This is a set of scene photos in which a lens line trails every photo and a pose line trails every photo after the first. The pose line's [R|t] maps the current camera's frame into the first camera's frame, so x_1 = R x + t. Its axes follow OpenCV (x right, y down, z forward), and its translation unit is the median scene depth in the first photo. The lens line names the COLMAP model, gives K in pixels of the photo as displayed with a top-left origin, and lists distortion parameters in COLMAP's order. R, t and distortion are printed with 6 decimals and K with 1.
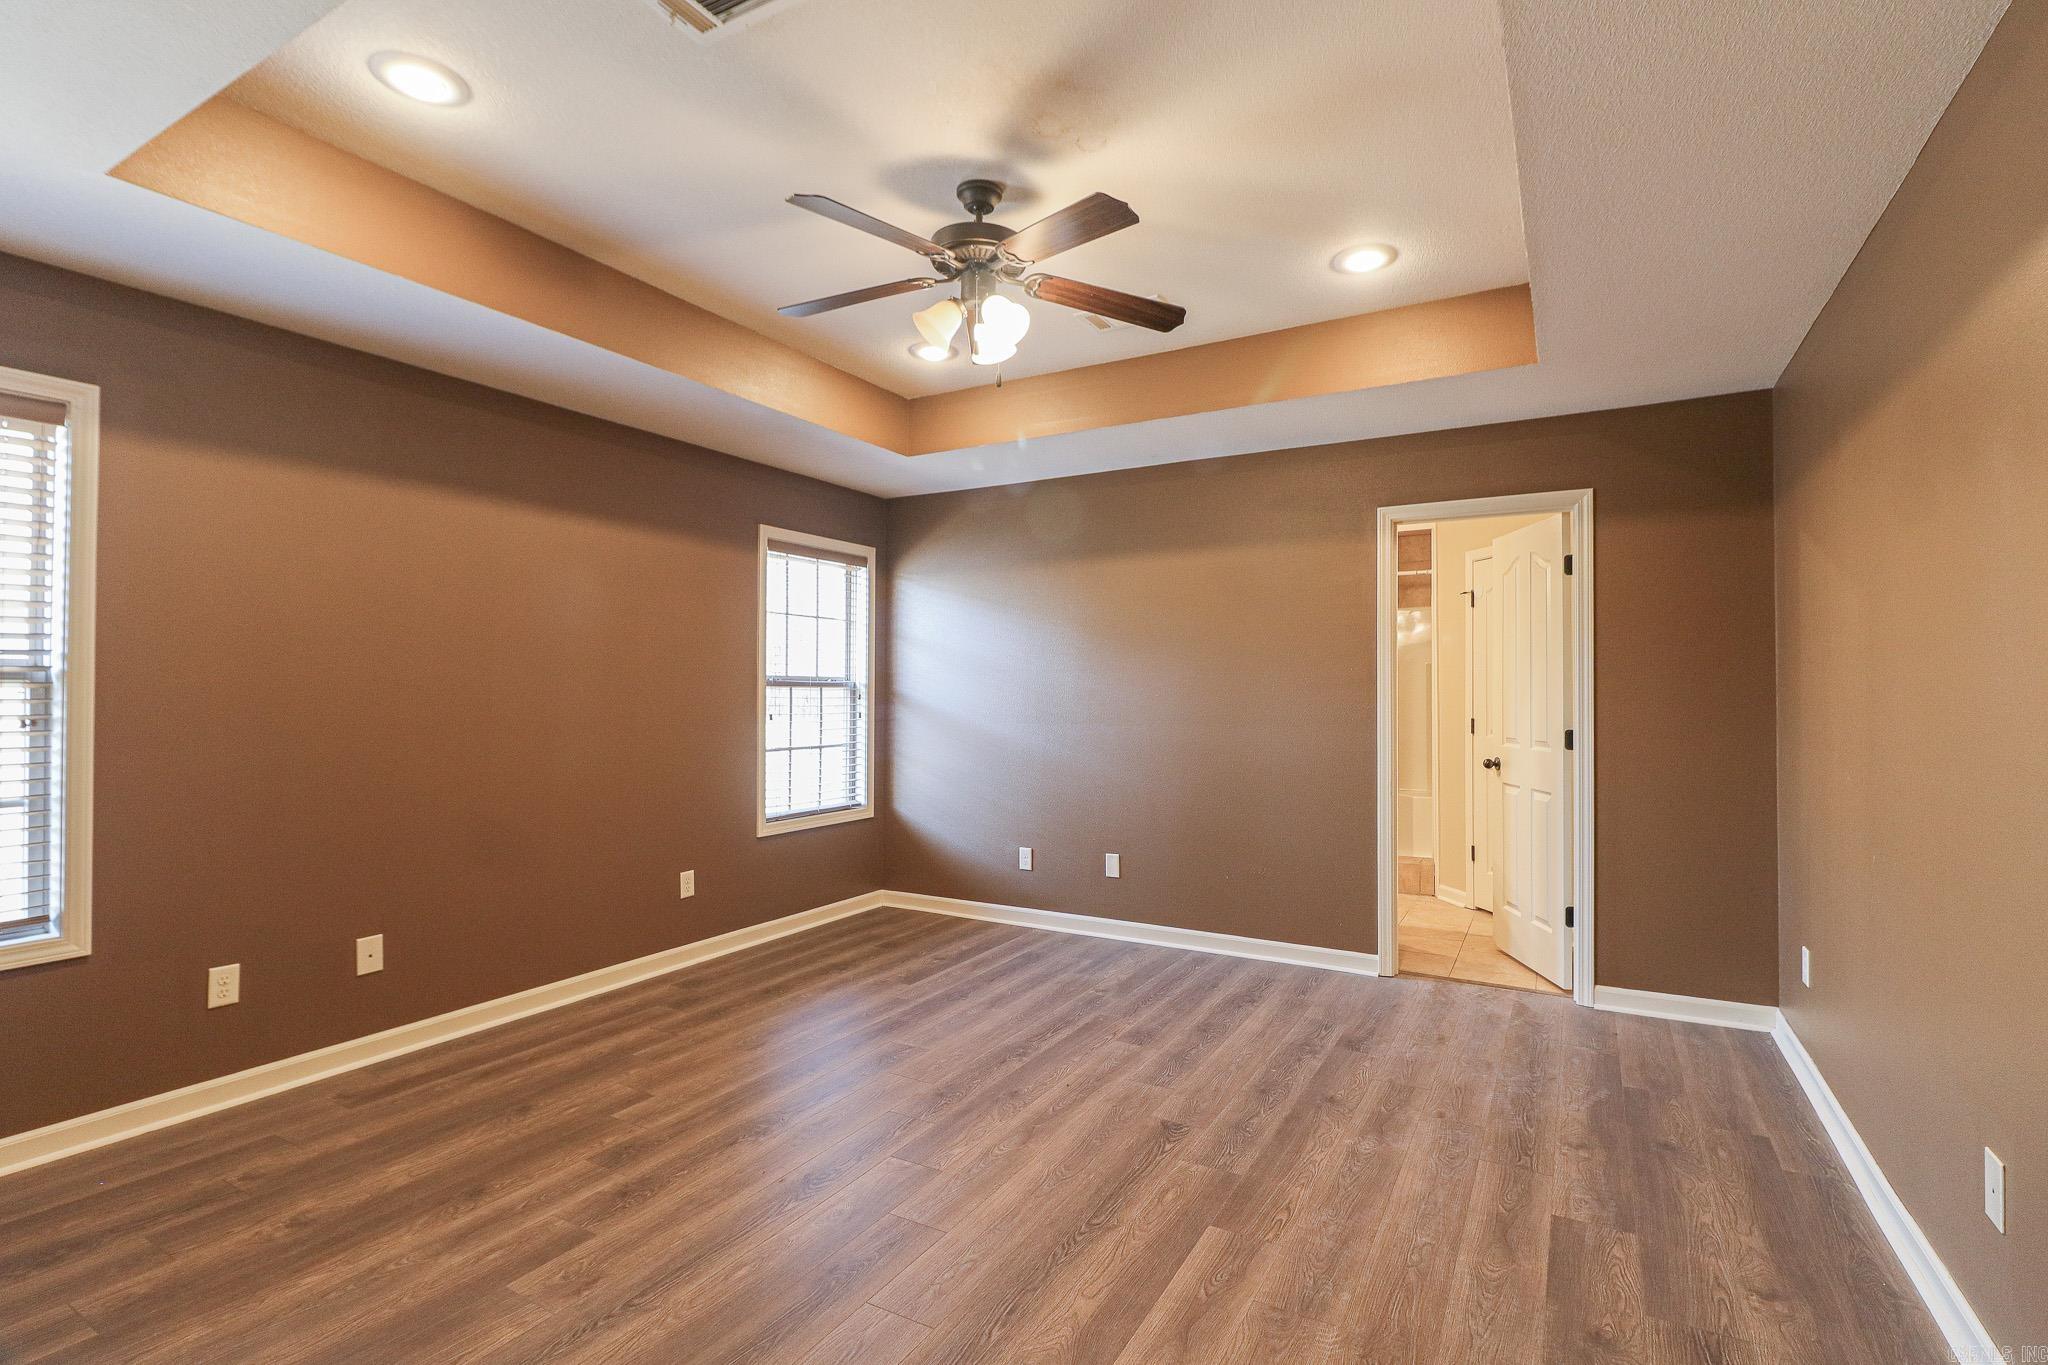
lens RADIAL K [[966.1, 0, 1077.4], [0, 966.1, 681.7], [0, 0, 1]] dist [0.023958, -0.019311]
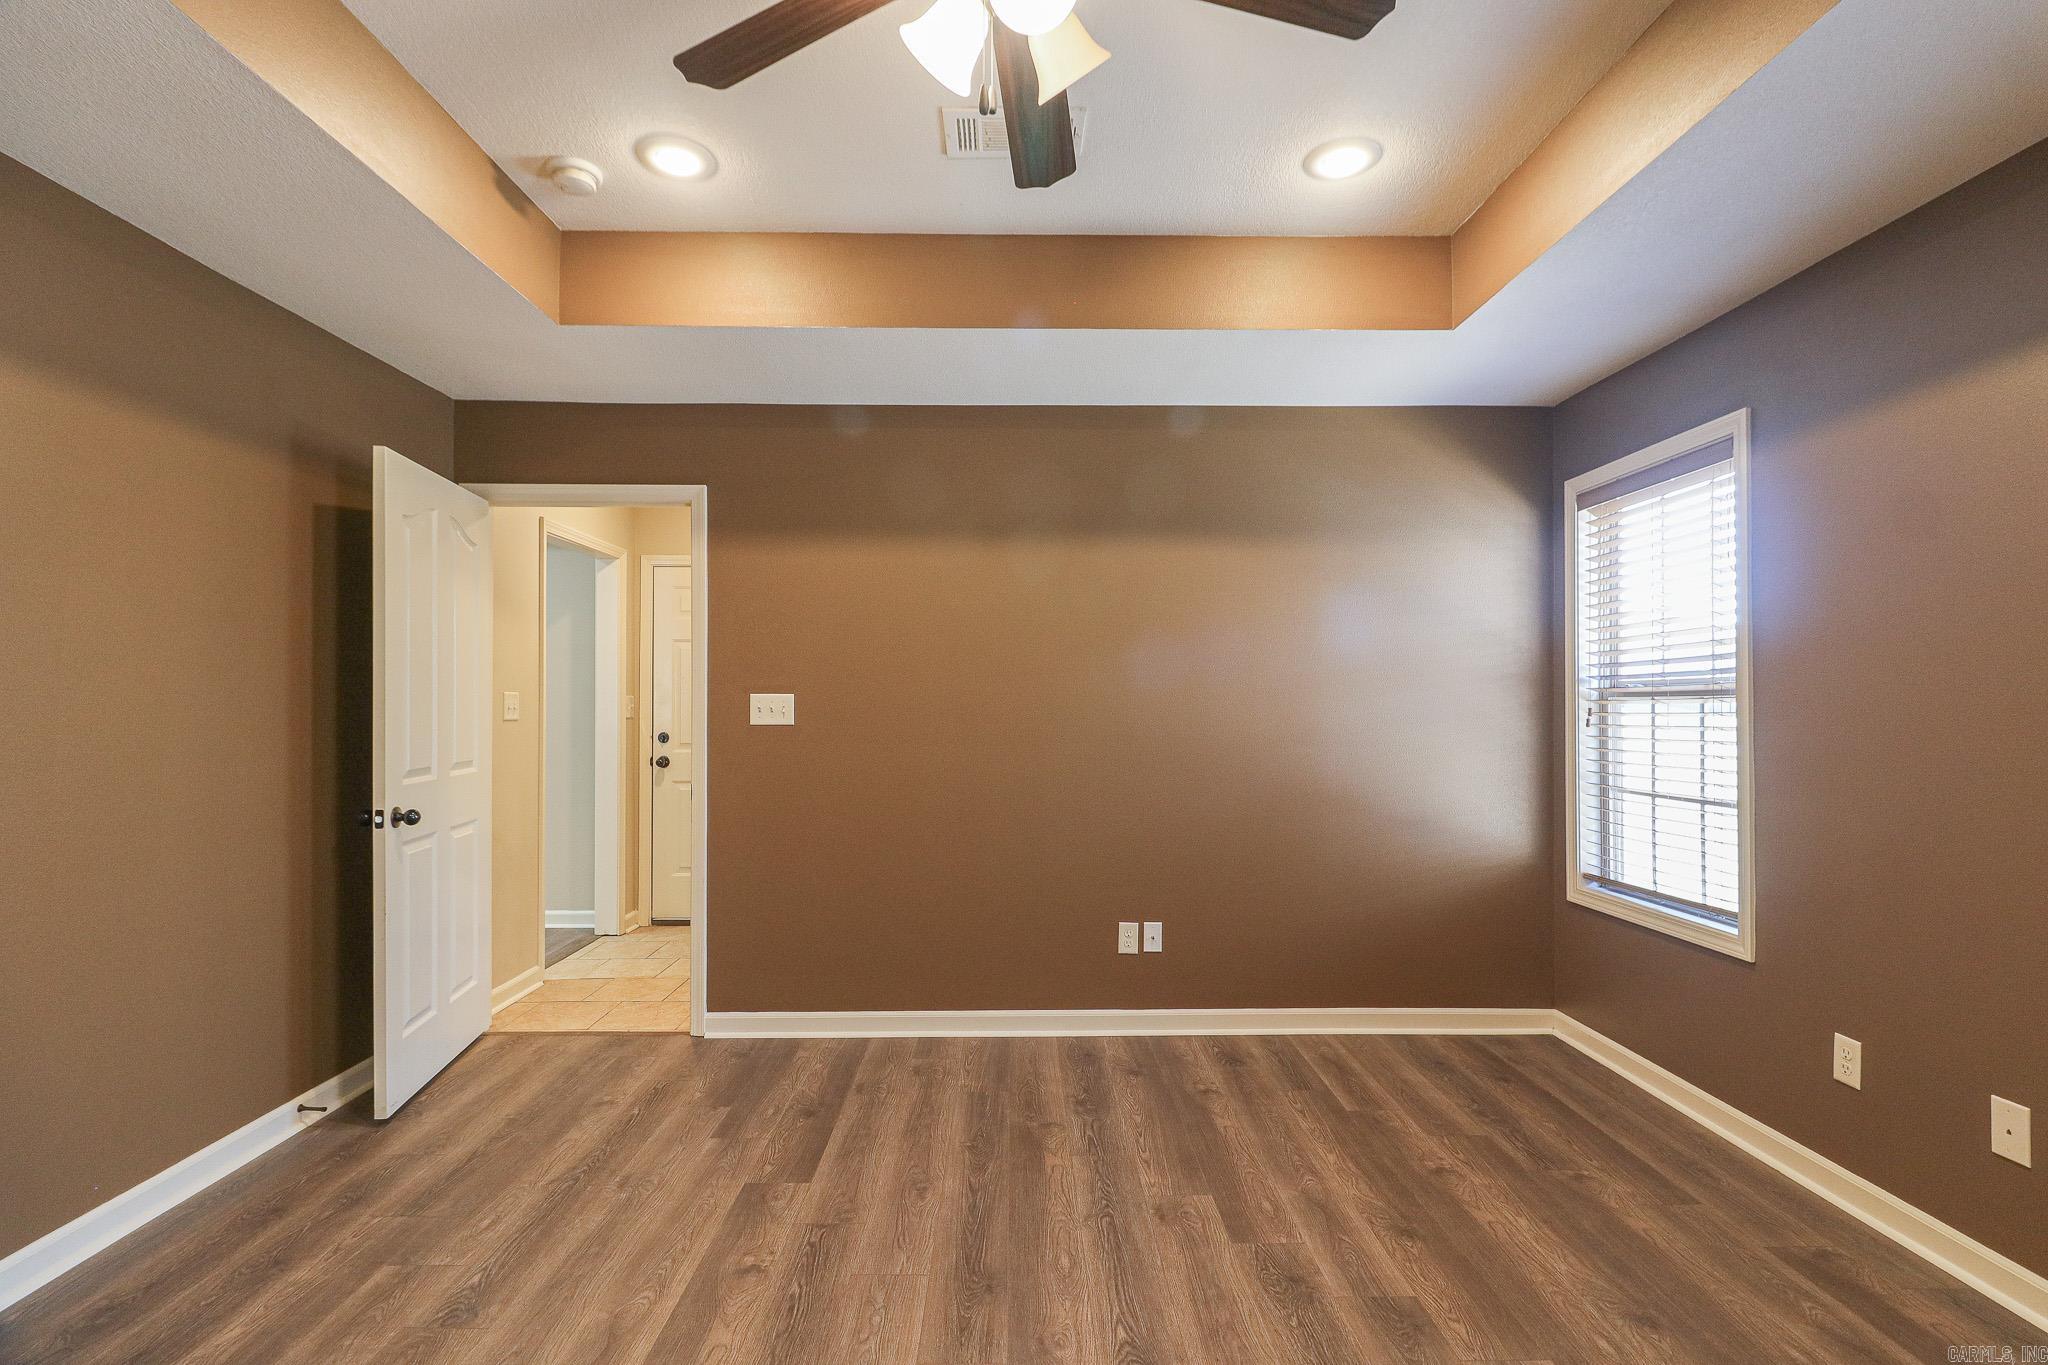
lens RADIAL K [[980.6, 0, 1017.2], [0, 980.6, 699.1], [0, 0, 1]] dist [0.019027, -0.019304]
pose [[-0.889854, -0.004142, -0.456228, 0.101489], [0.003876, 0.999854, -0.016639, 0.010715], [0.456230, -0.016574, -0.889708, 1.051202]]
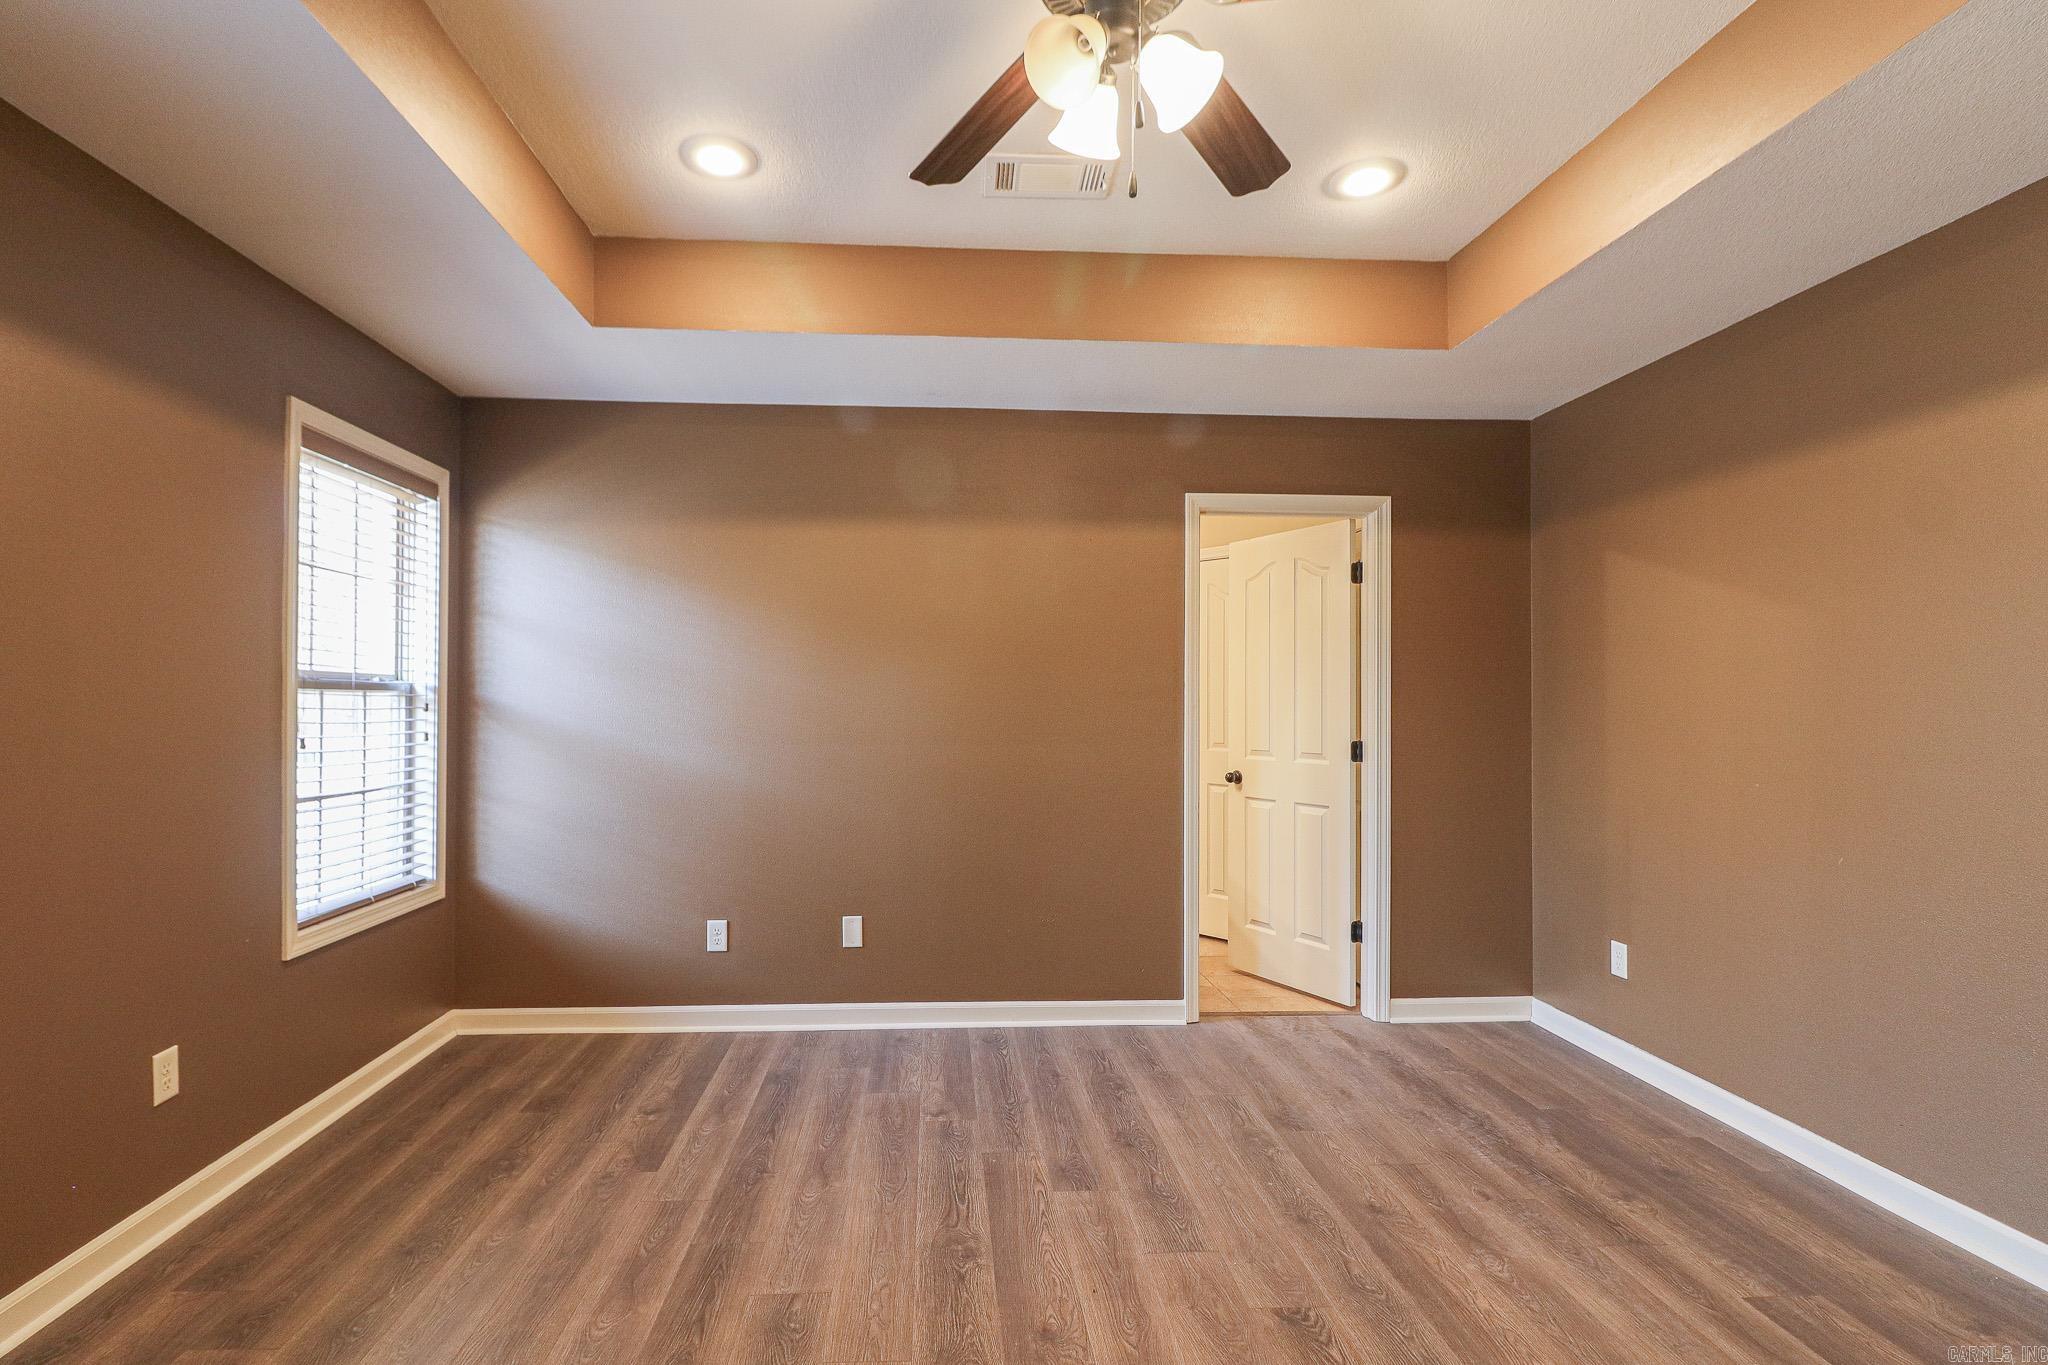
lens RADIAL K [[980.6, 0, 1017.2], [0, 980.6, 699.1], [0, 0, 1]] dist [0.019027, -0.019304]
pose [[0.848531, 0.004431, 0.529127, -0.334274], [-0.009563, 0.999930, 0.006962, 0.003558], [-0.529059, -0.010967, 0.848514, 0.367902]]
